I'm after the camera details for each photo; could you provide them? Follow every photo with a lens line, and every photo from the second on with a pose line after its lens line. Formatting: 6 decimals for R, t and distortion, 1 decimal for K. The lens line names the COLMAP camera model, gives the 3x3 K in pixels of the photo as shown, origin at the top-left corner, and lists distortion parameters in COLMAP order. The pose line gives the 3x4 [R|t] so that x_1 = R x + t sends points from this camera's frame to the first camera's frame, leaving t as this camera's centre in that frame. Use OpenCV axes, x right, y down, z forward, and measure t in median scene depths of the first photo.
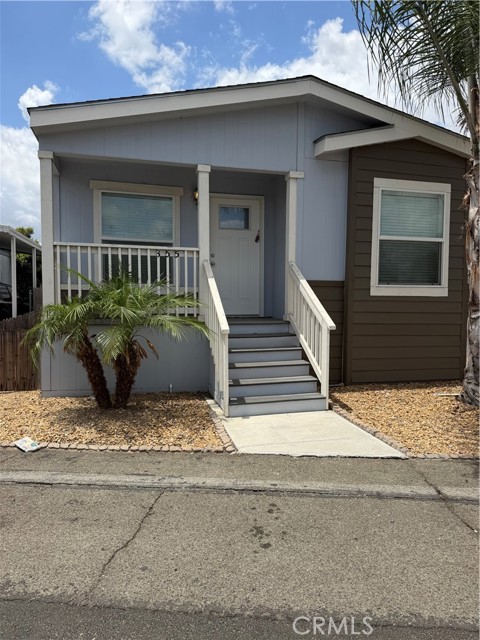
lens RADIAL K [[447.7, 0, 240.0], [0, 447.7, 320.0], [0, 0, 1]] dist [0.112253, -0.172060]
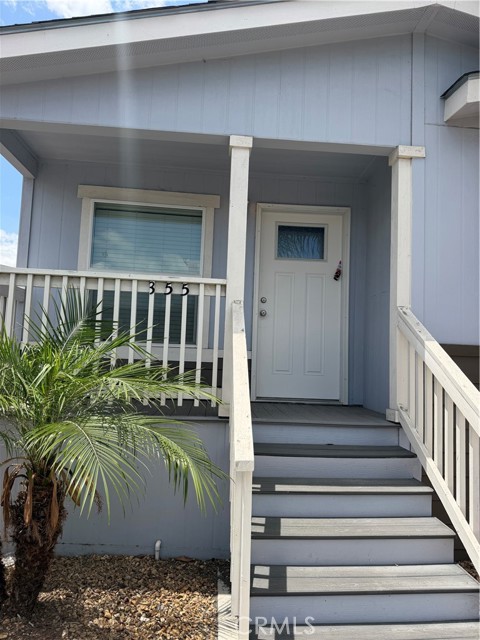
lens RADIAL K [[447.7, 0, 240.0], [0, 447.7, 320.0], [0, 0, 1]] dist [0.112253, -0.172060]
pose [[0.982835, 0.015036, -0.183874, 0.026942], [-0.041230, 0.989367, -0.139476, -0.035762], [0.179822, 0.144663, 0.973004, 0.480279]]
